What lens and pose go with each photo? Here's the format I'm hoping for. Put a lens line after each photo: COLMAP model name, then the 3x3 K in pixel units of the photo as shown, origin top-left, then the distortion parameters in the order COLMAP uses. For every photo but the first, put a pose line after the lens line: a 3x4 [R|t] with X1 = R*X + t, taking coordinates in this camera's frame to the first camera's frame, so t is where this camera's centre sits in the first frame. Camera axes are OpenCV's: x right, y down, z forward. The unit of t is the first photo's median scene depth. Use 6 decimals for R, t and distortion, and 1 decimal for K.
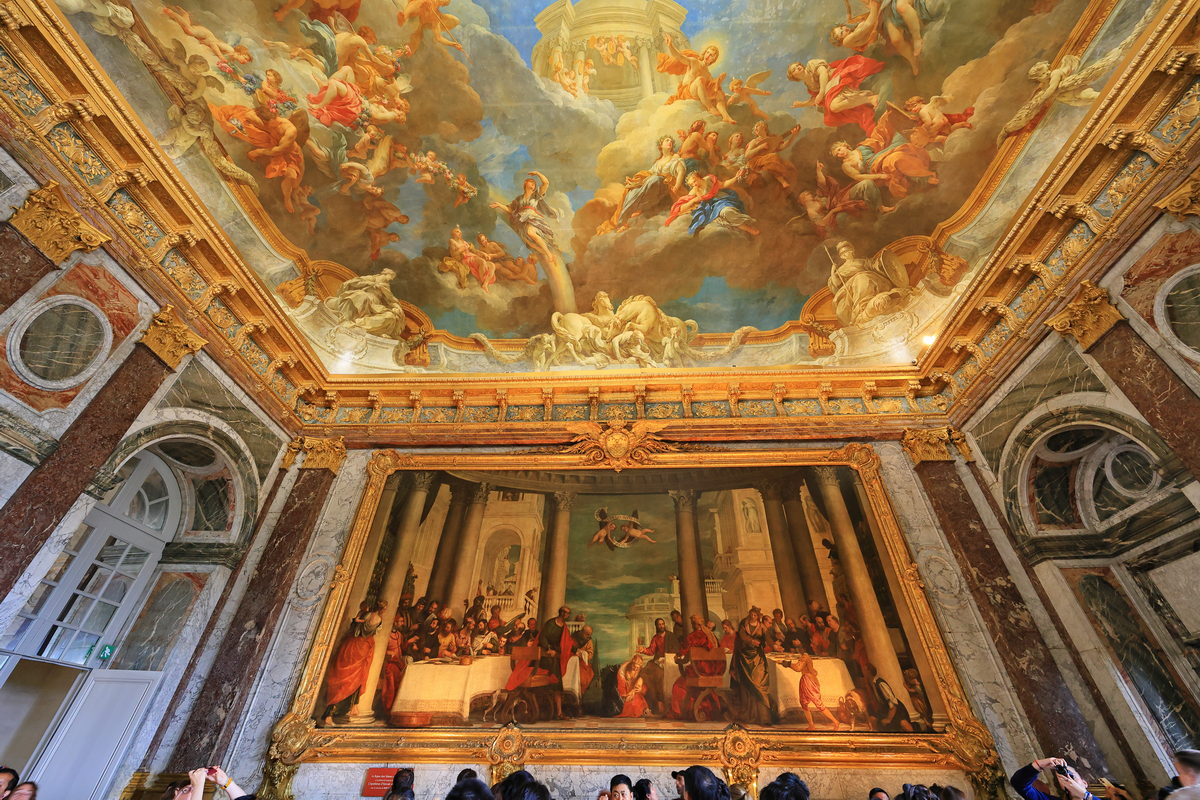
lens RADIAL K [[483.1, 0, 601.9], [0, 483.1, 400.5], [0, 0, 1]] dist [0.000948, 0.000105]
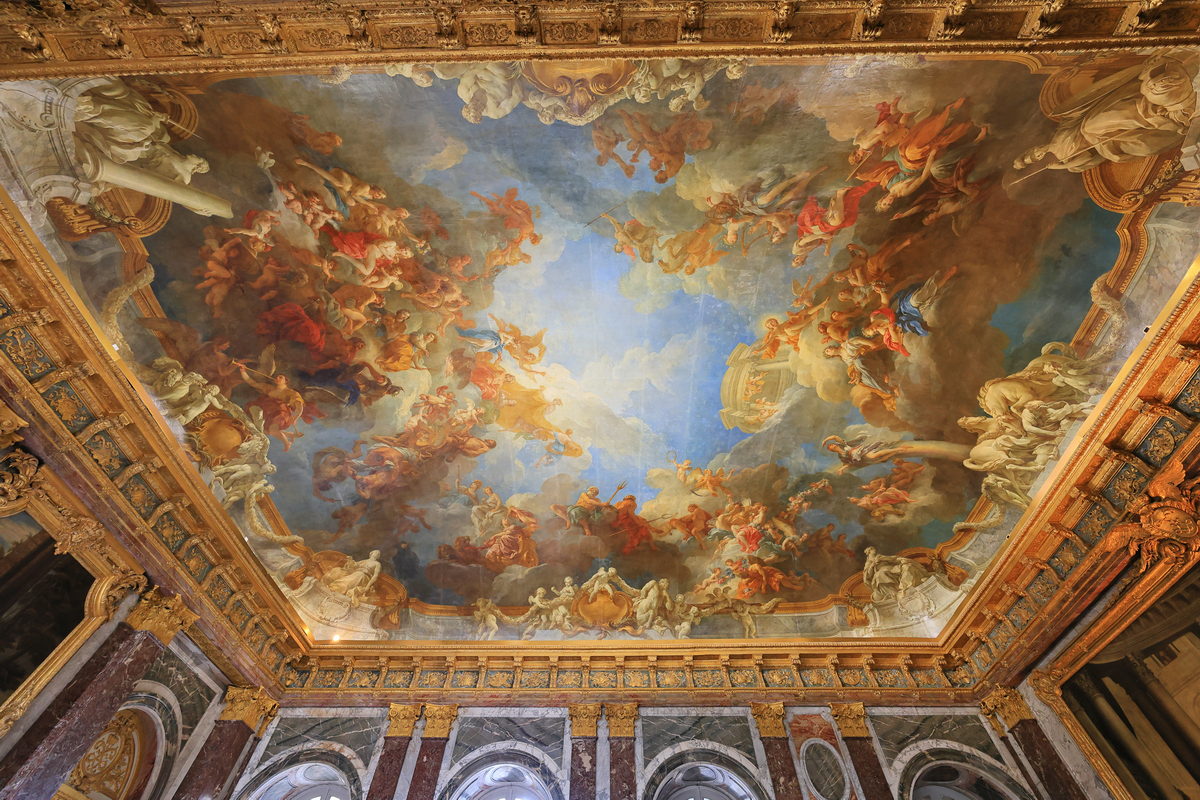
lens RADIAL K [[483.1, 0, 599.6], [0, 483.1, 398.3], [0, 0, 1]] dist [0.000948, 0.000105]
pose [[0.010054, -0.825972, -0.563621, 0.653309], [0.605716, 0.453503, -0.653791, -0.052275], [0.795617, -0.334821, 0.504865, -0.064154]]
